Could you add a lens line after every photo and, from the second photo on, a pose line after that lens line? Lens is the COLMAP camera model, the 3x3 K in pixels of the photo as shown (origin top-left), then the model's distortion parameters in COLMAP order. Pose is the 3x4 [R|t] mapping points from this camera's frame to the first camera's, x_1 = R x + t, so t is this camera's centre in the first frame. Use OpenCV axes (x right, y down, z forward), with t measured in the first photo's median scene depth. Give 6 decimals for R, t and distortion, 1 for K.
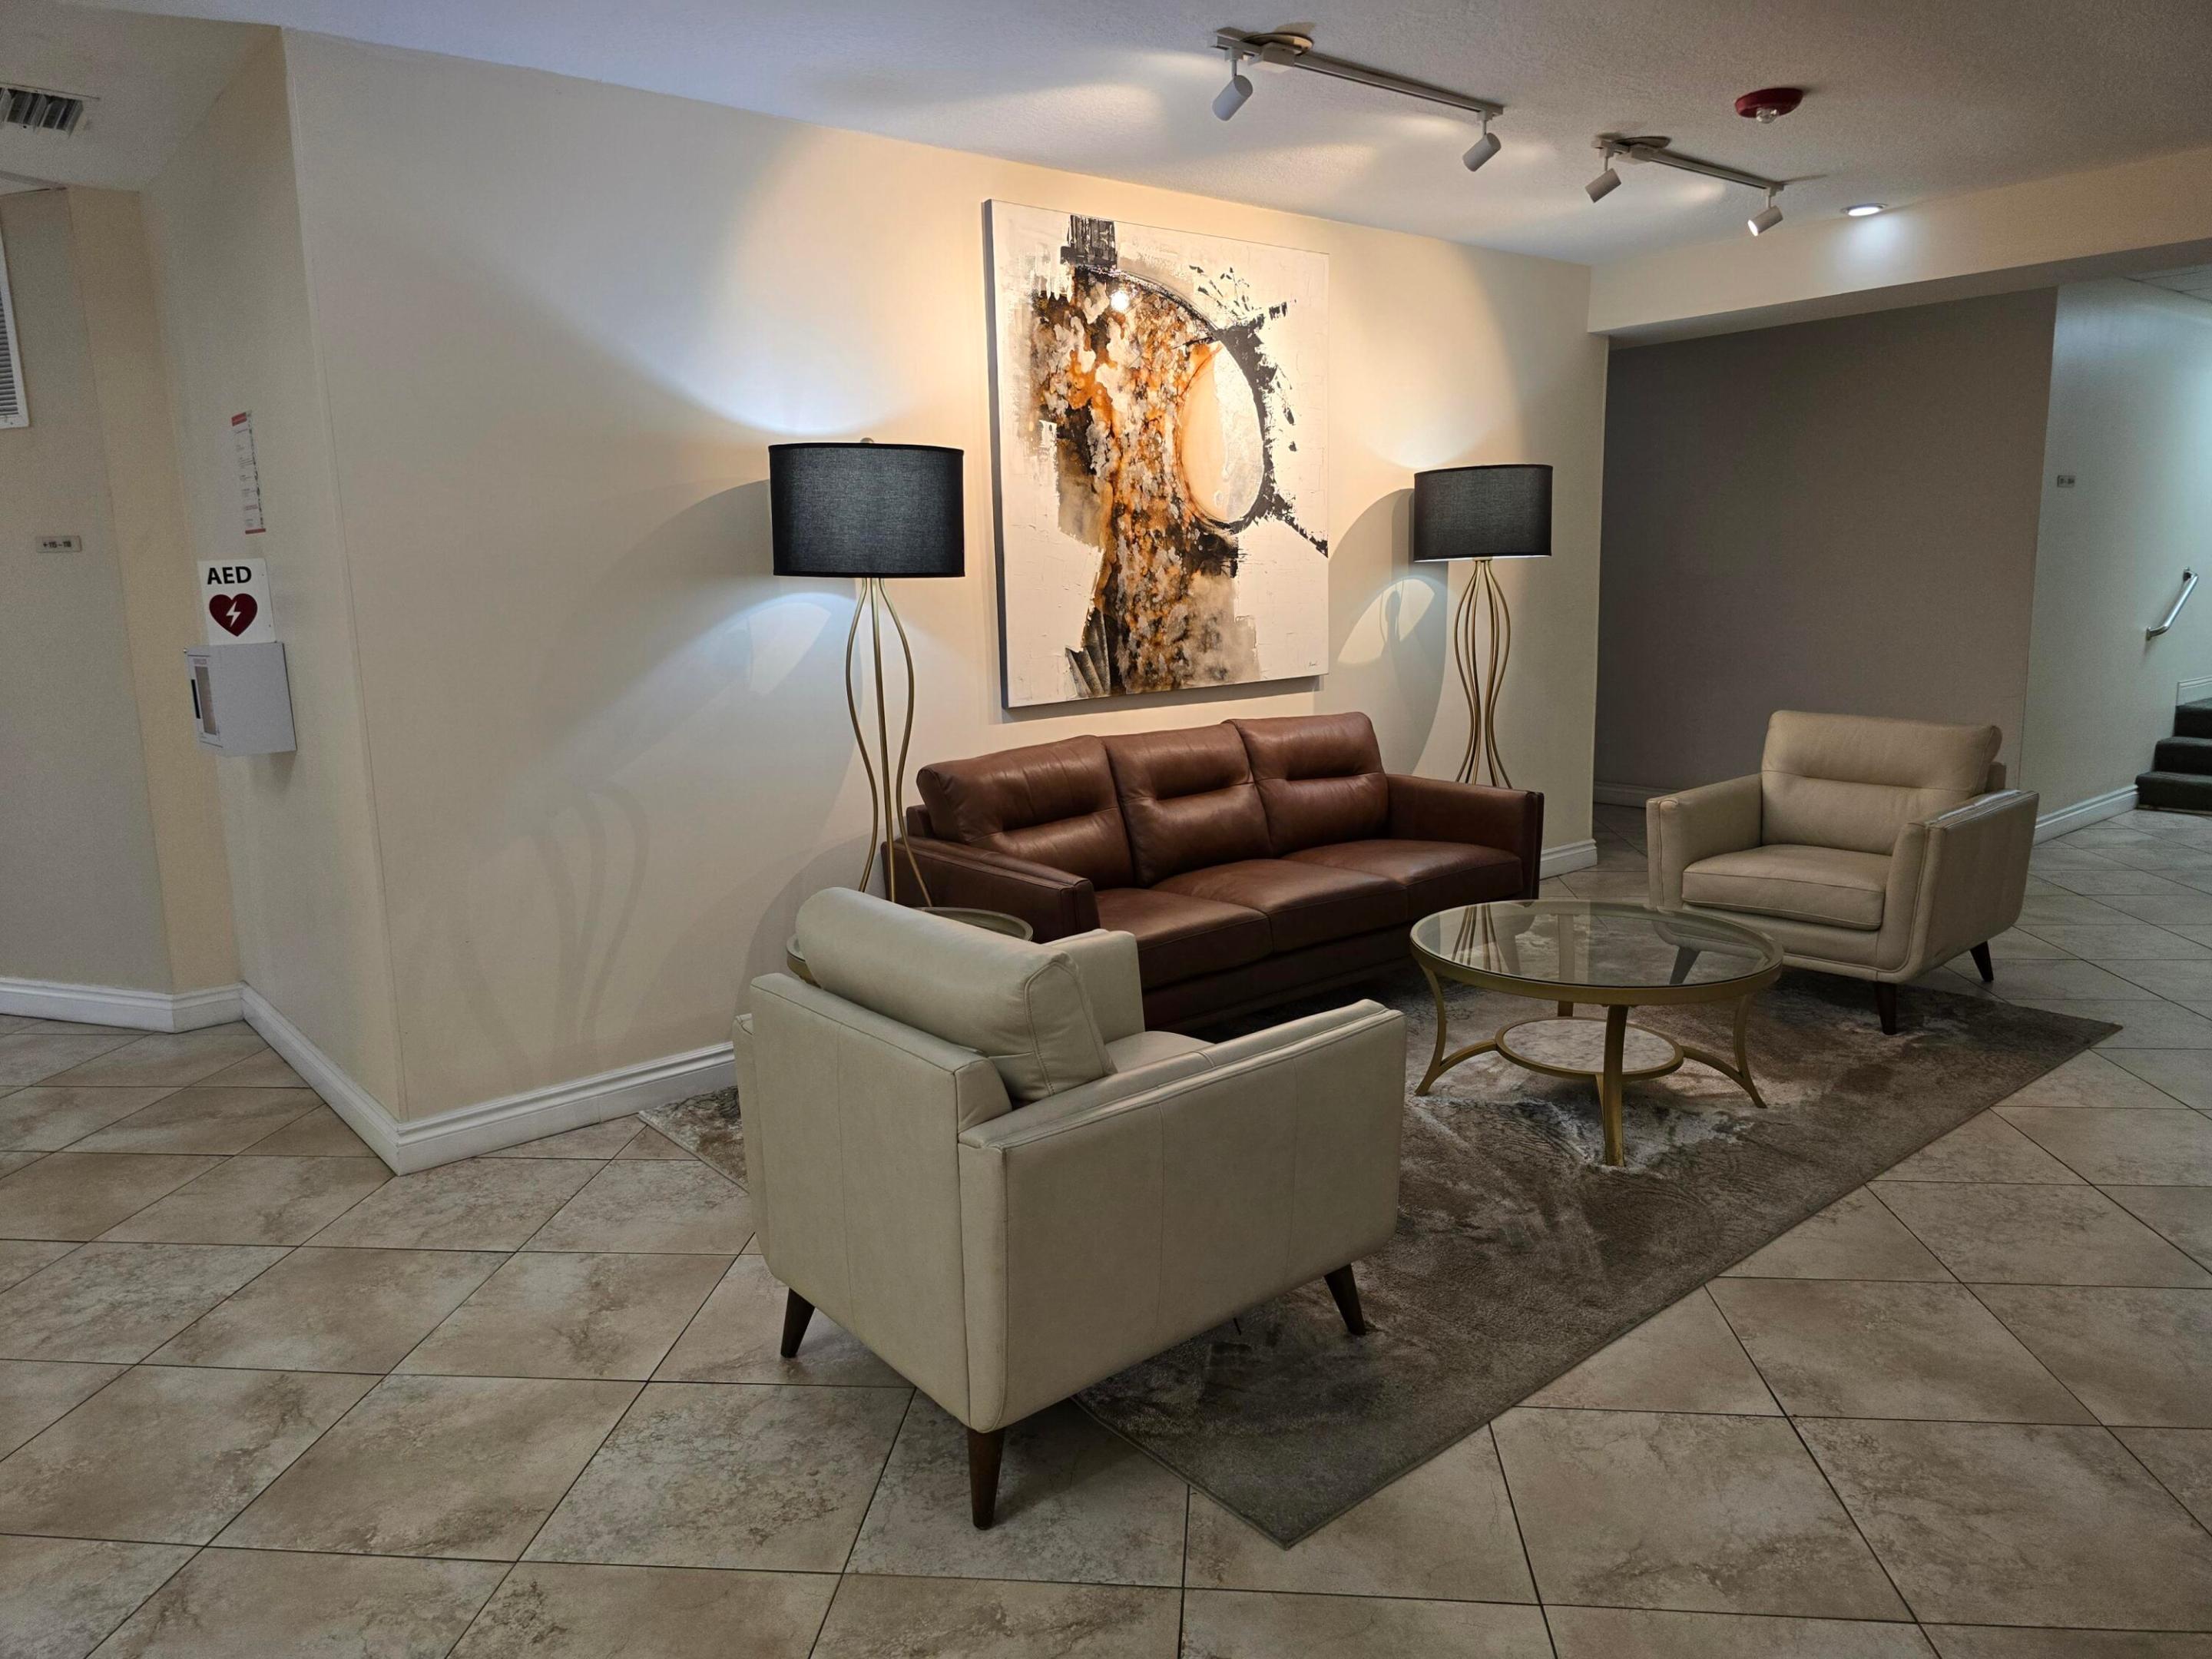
lens RADIAL K [[1499.0, 0, 1103.3], [0, 1499.0, 826.7], [0, 0, 1]] dist [0.037829, -0.002258]
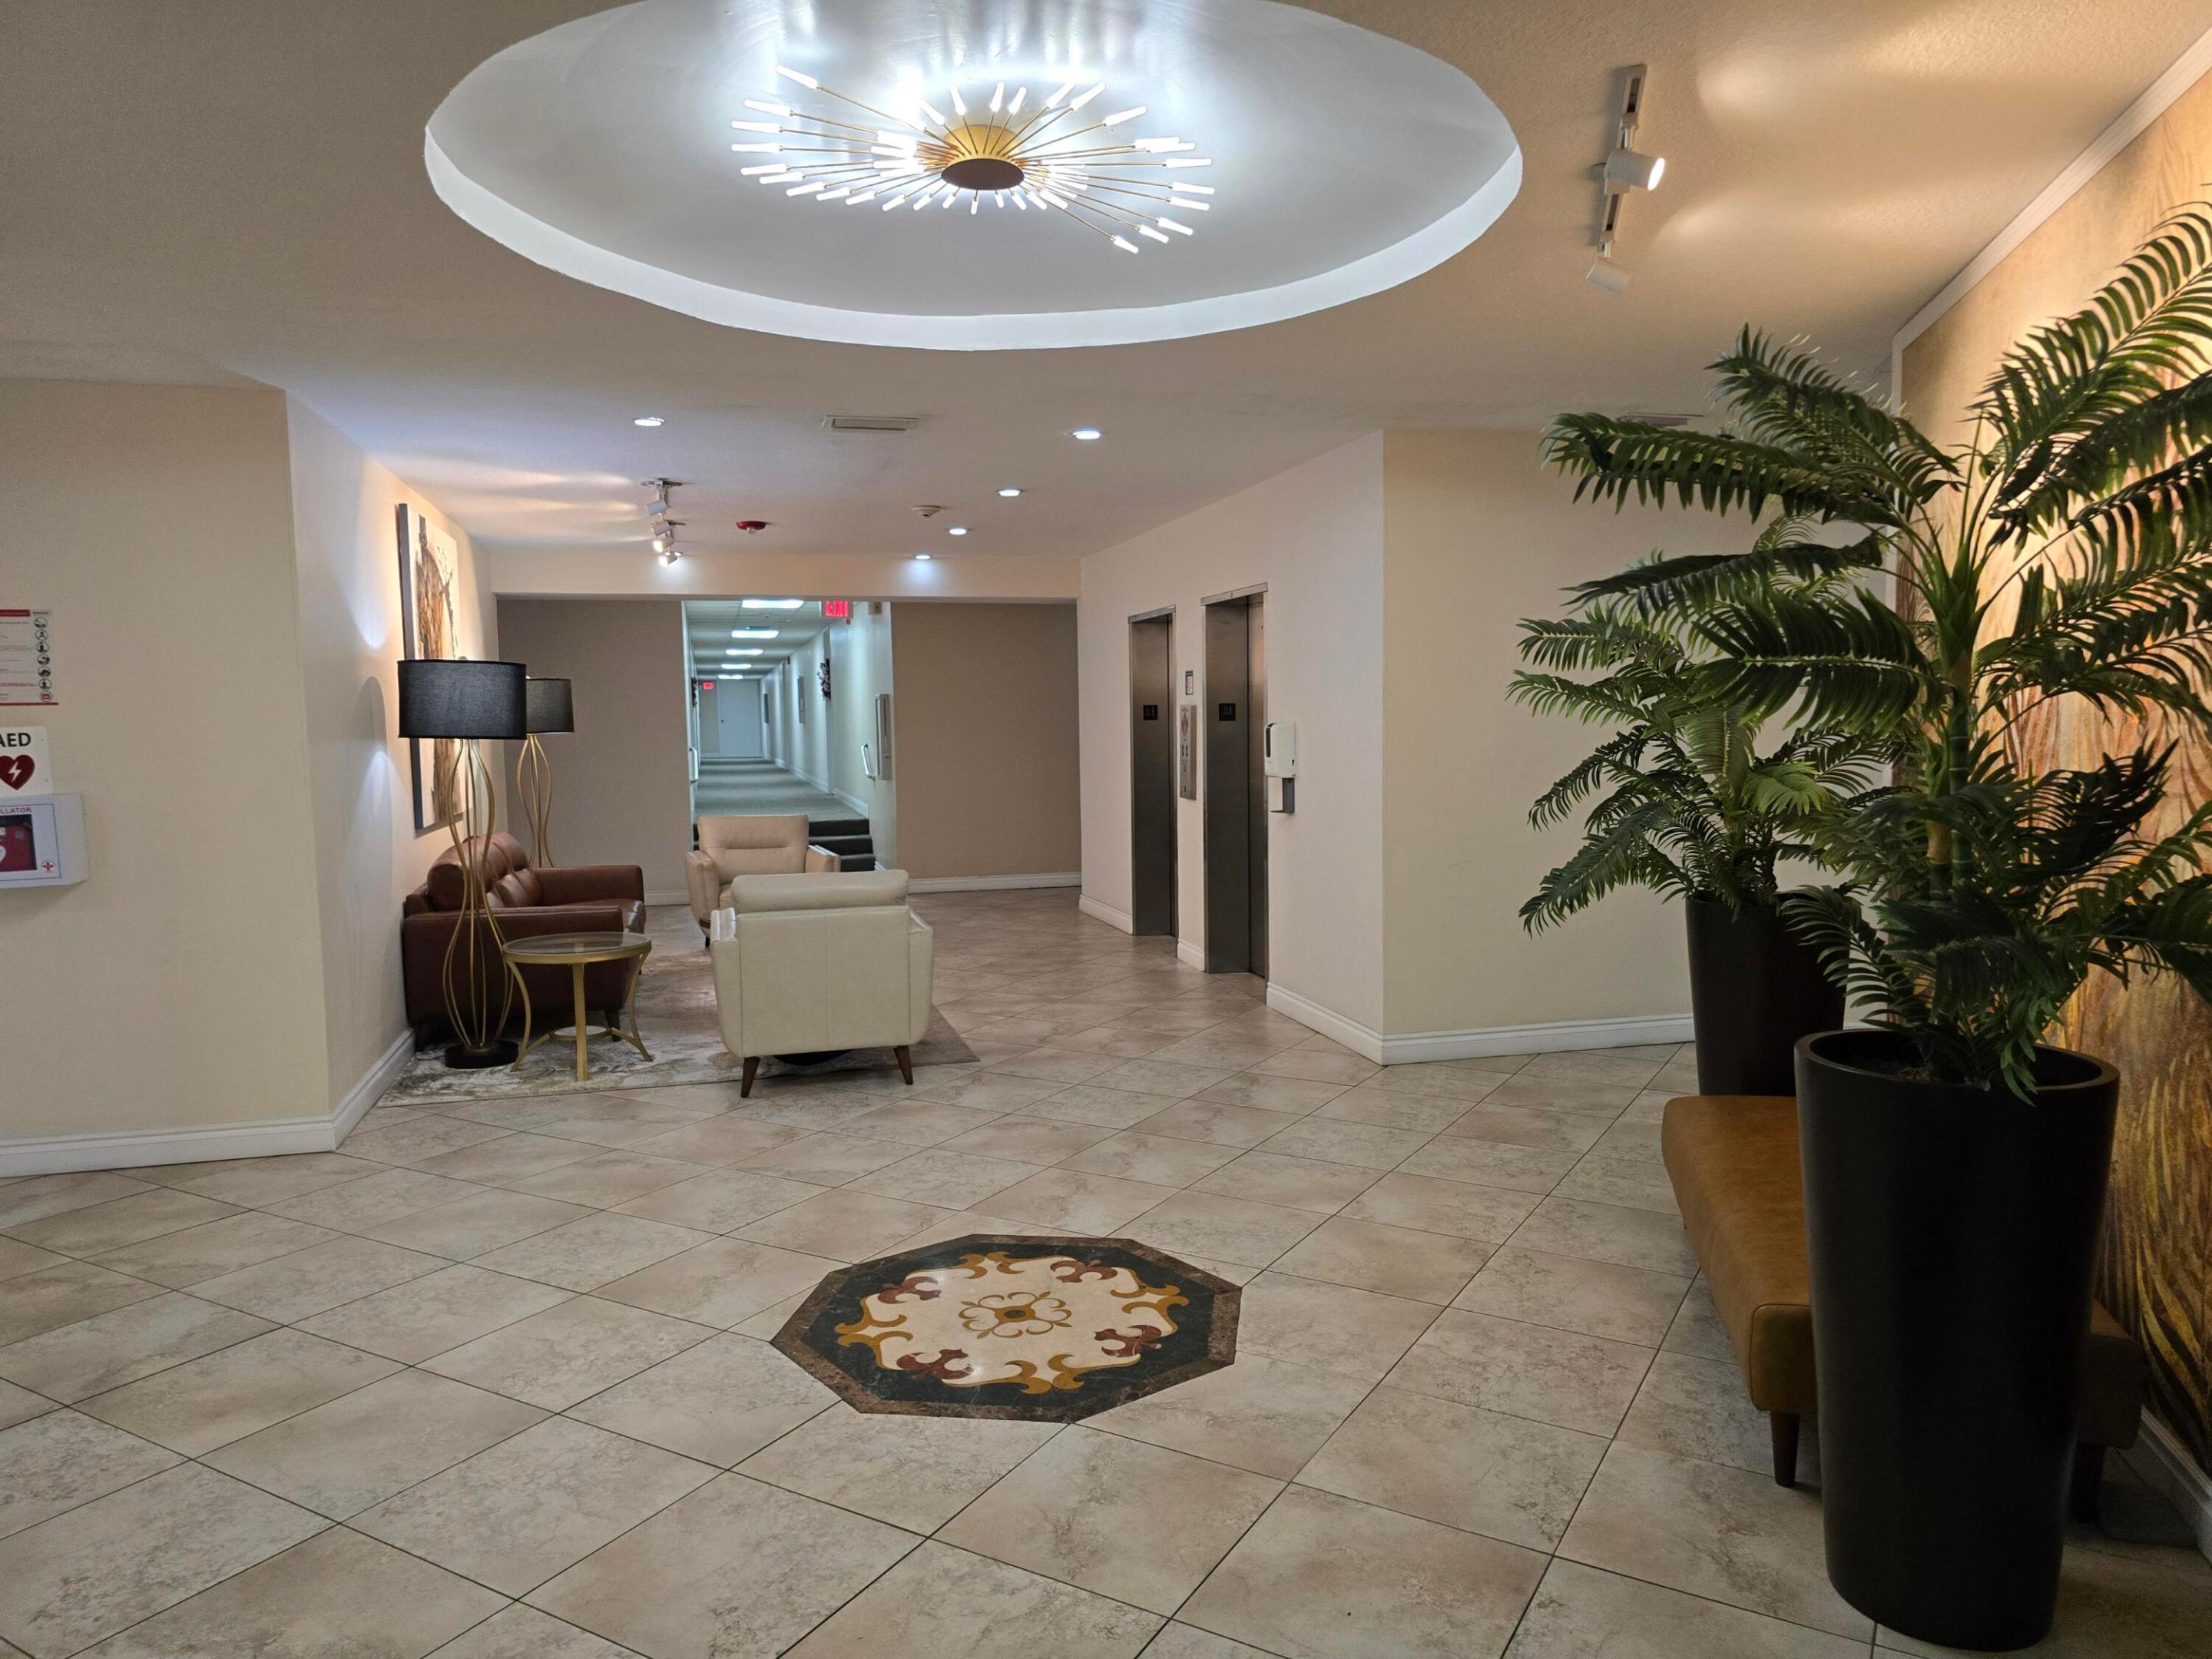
lens RADIAL K [[1499.0, 0, 1098.4], [0, 1499.0, 839.1], [0, 0, 1]] dist [0.037829, -0.002258]
pose [[0.406184, -0.054249, 0.912180, -1.507437], [0.157438, 0.987463, -0.011379, 0.070714], [-0.900127, 0.148234, 0.409632, -0.299843]]
